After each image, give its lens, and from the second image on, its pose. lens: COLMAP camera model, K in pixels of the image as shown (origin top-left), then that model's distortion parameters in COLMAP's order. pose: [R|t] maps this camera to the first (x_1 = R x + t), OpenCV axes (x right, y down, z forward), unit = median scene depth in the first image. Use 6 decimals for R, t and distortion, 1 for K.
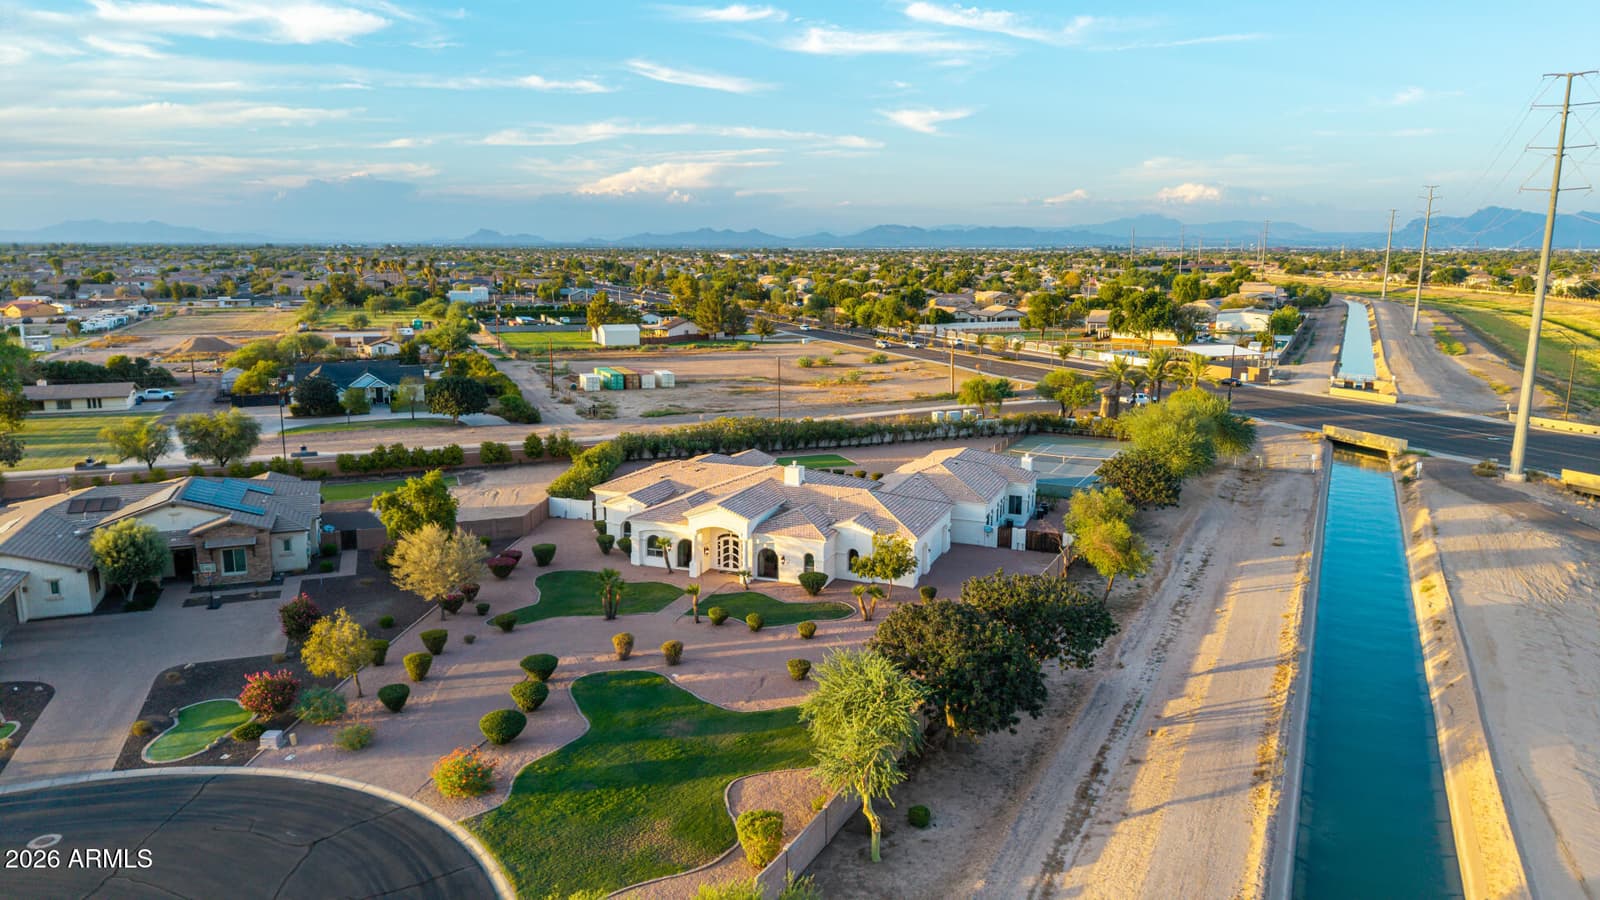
lens RADIAL K [[1086.4, 0, 796.2], [0, 1086.4, 451.4], [0, 0, 1]] dist [0.025714, -0.005188]
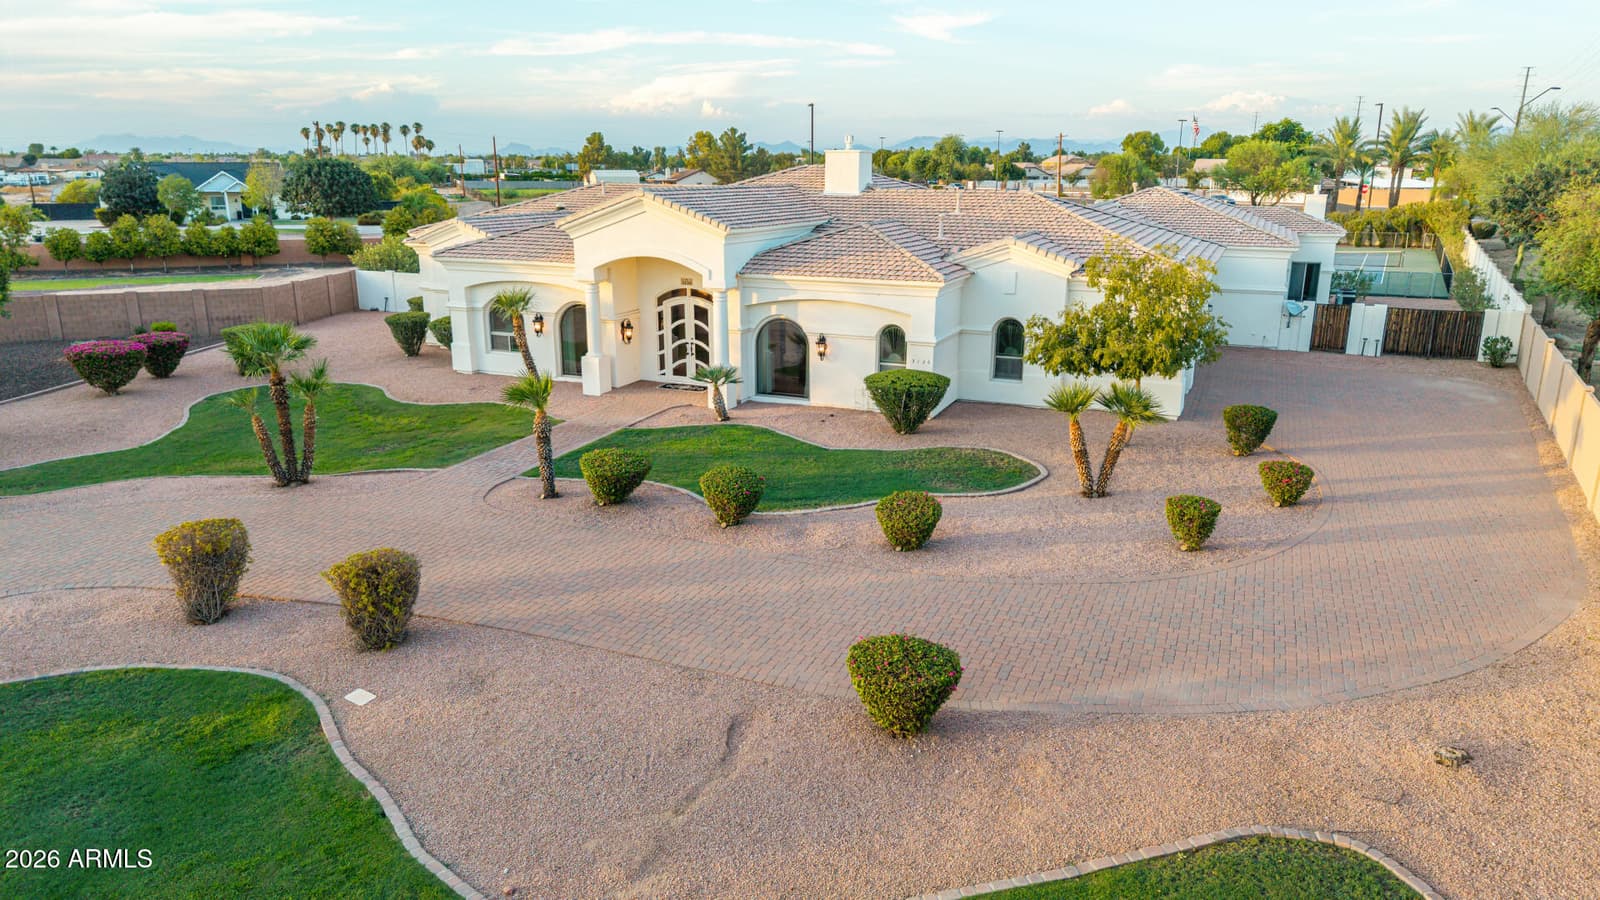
lens RADIAL K [[1086.4, 0, 796.2], [0, 1086.4, 451.4], [0, 0, 1]] dist [0.025714, -0.005188]
pose [[0.999854, 0.004646, -0.016436, -0.014625], [-0.003567, 0.997874, 0.065081, 0.110127], [0.016703, -0.065013, 0.997745, 0.610203]]
